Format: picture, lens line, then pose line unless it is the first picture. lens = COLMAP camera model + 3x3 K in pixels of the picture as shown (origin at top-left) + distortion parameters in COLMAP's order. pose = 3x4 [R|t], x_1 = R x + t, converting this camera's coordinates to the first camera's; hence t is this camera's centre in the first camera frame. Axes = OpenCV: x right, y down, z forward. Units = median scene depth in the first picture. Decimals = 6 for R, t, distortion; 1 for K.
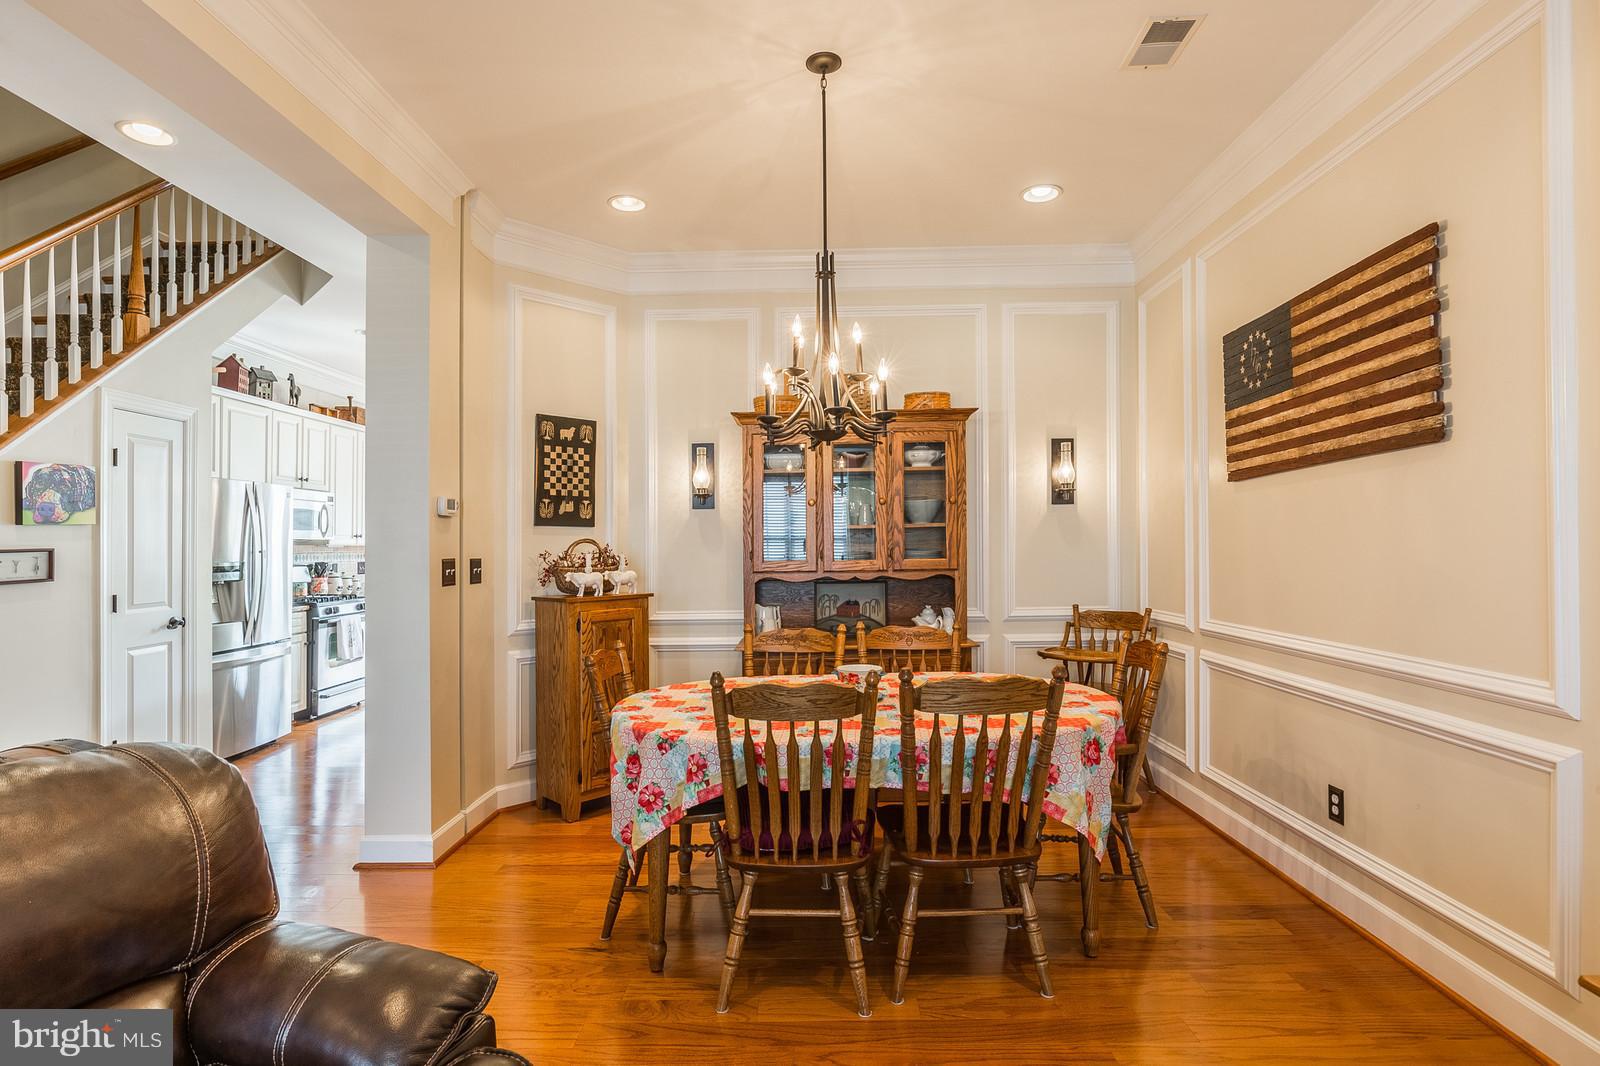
lens RADIAL K [[804.3, 0, 790.0], [0, 804.3, 528.4], [0, 0, 1]] dist [-0.003900, -0.000176]
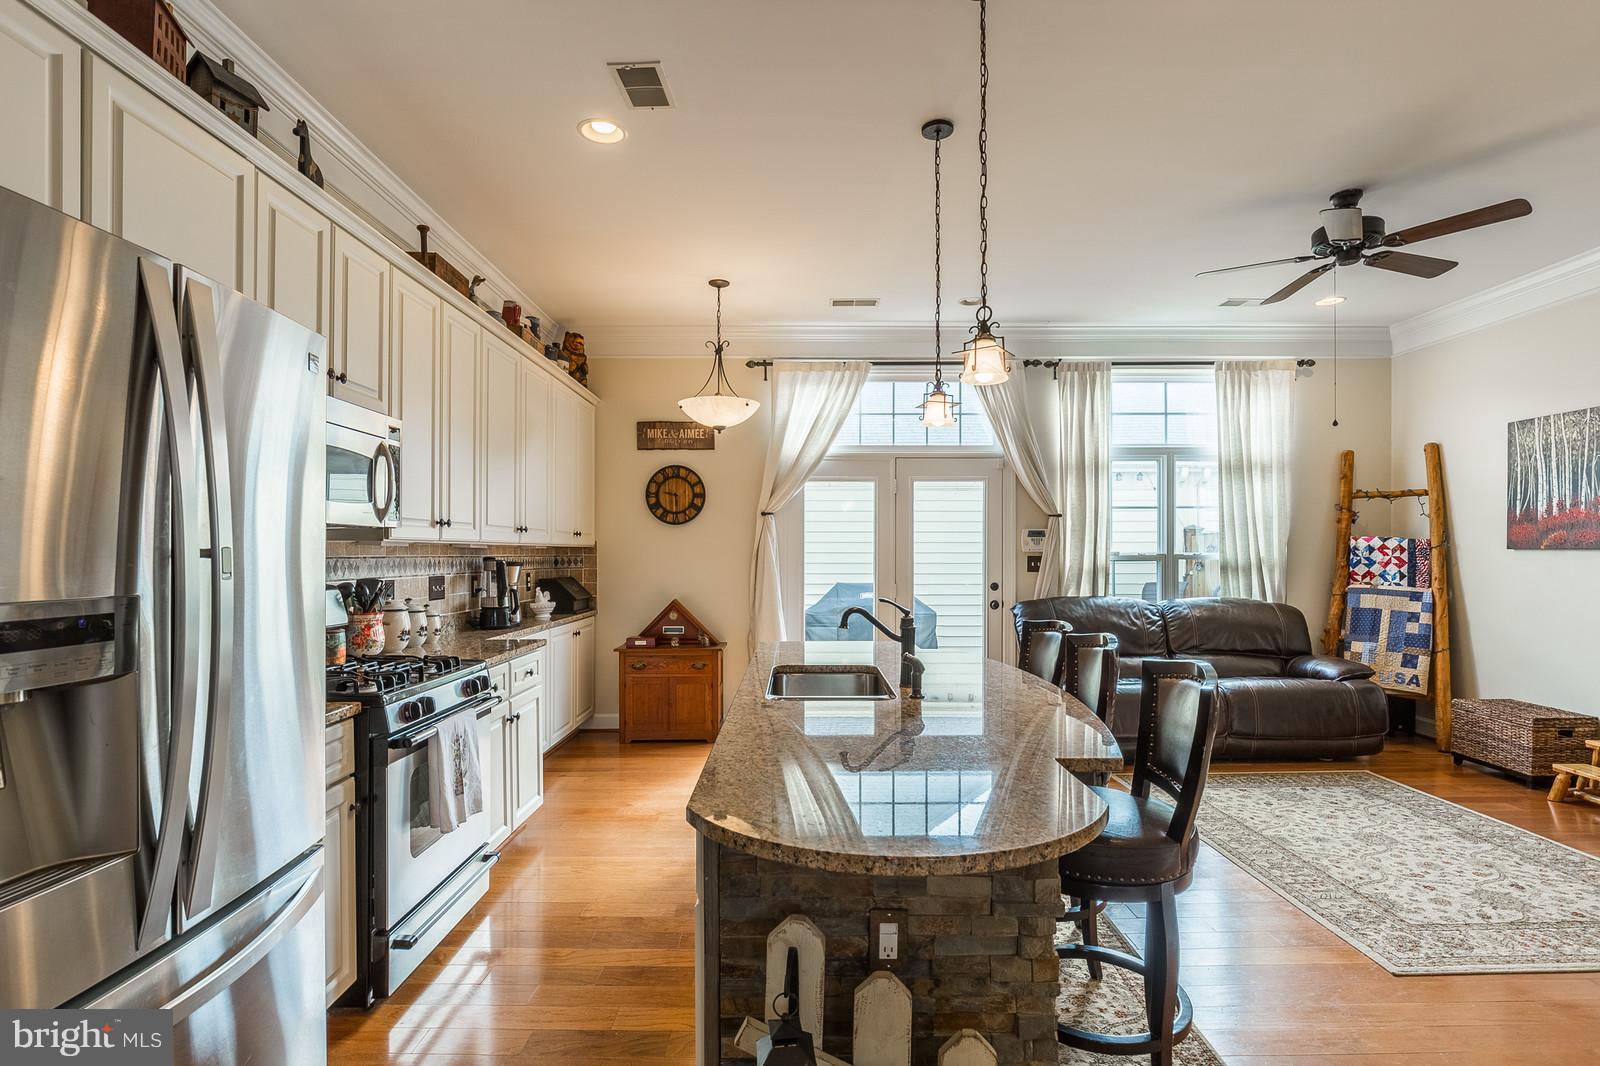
lens RADIAL K [[804.3, 0, 798.2], [0, 804.3, 559.3], [0, 0, 1]] dist [-0.003900, -0.000176]
pose [[0.999767, 0.010376, 0.018917, -0.701156], [-0.010904, 0.999547, 0.028056, 0.031879], [-0.018618, -0.028256, 0.999427, 1.088516]]
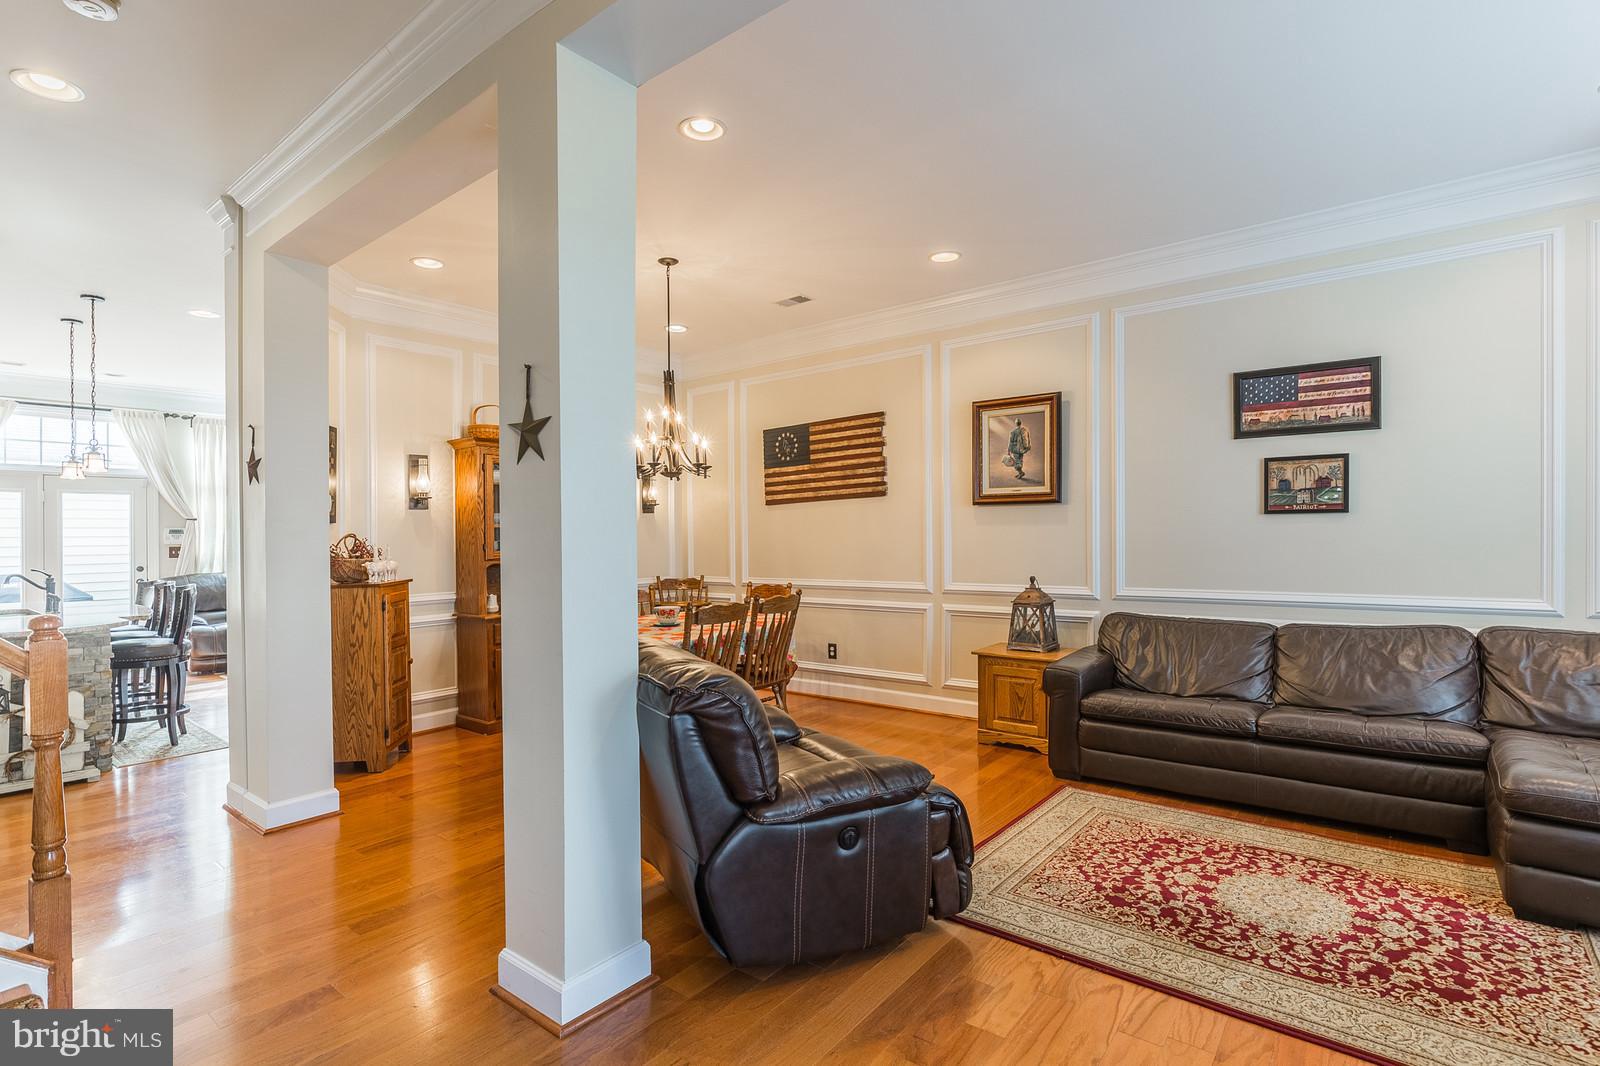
lens RADIAL K [[768.5, 0, 792.2], [0, 768.5, 532.8], [0, 0, 1]] dist [-0.003938, -0.000540]
pose [[0.614011, 0.004517, 0.789285, -0.870102], [-0.007798, 0.999970, 0.000343, 0.007369], [-0.789259, -0.006366, 0.614027, -0.192685]]
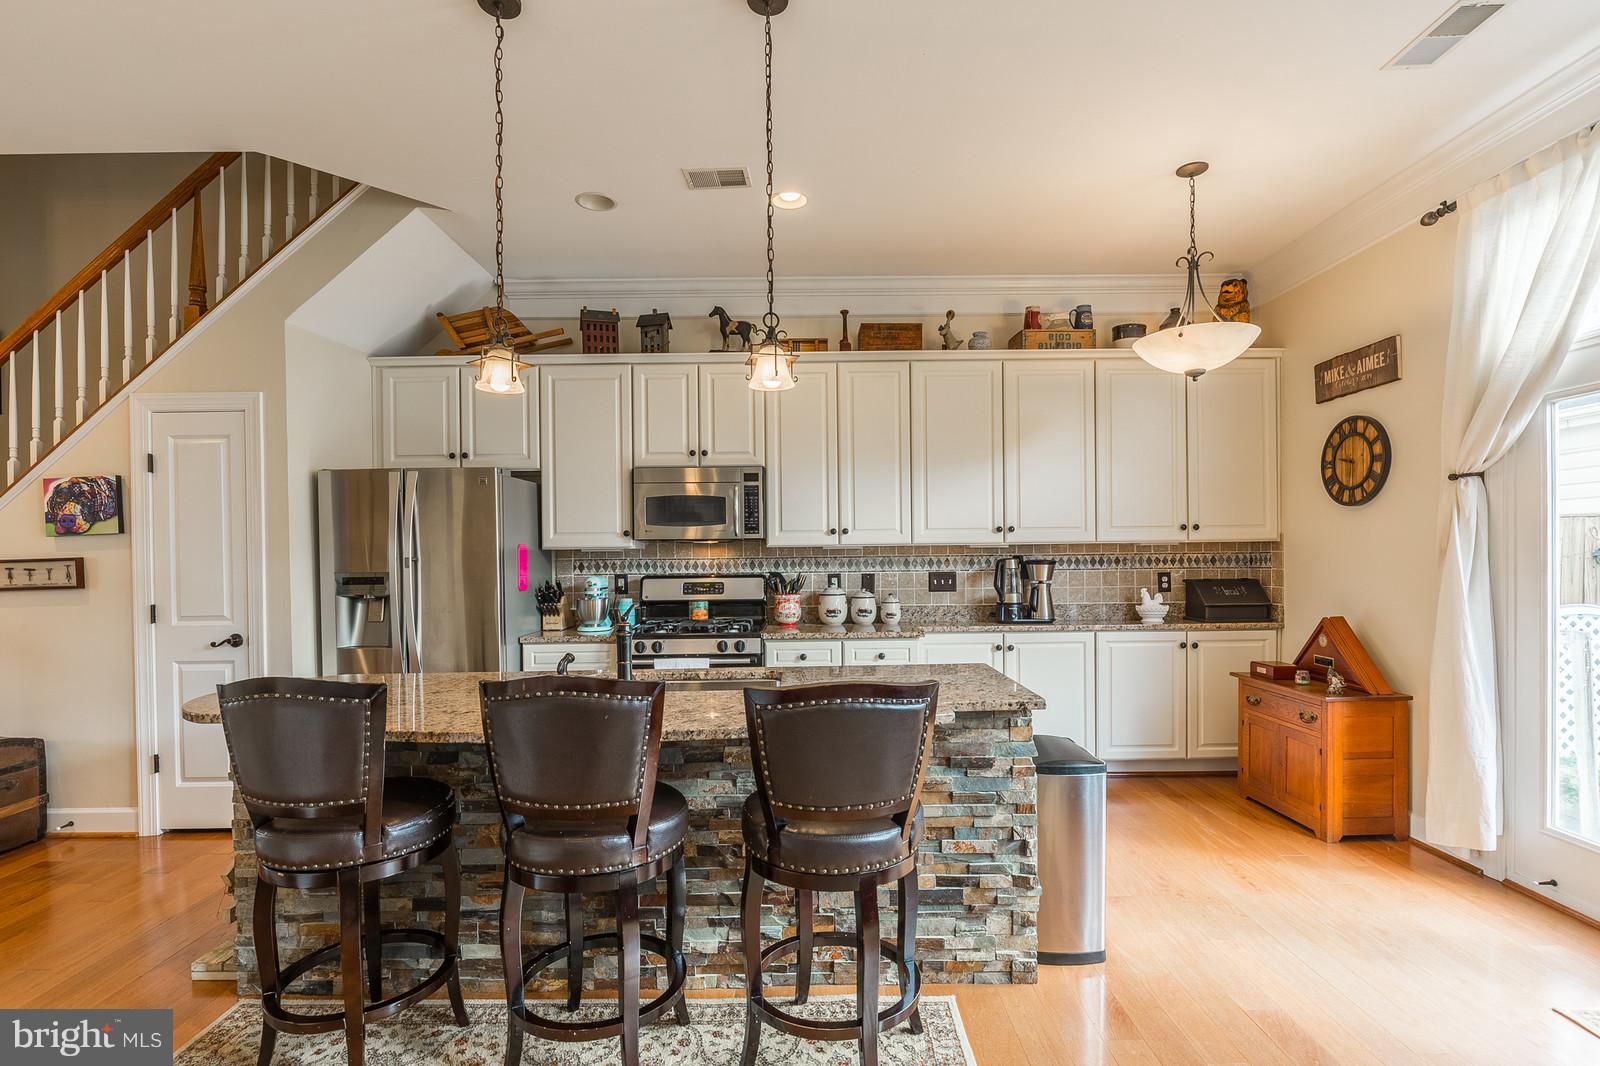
lens RADIAL K [[804.3, 0, 827.9], [0, 804.3, 562.5], [0, 0, 1]] dist [-0.003900, -0.000176]
pose [[0.031009, 0.020382, -0.999311, 0.173328], [0.031866, 0.999264, 0.021370, 0.041481], [0.999011, -0.032507, 0.030336, 2.008022]]
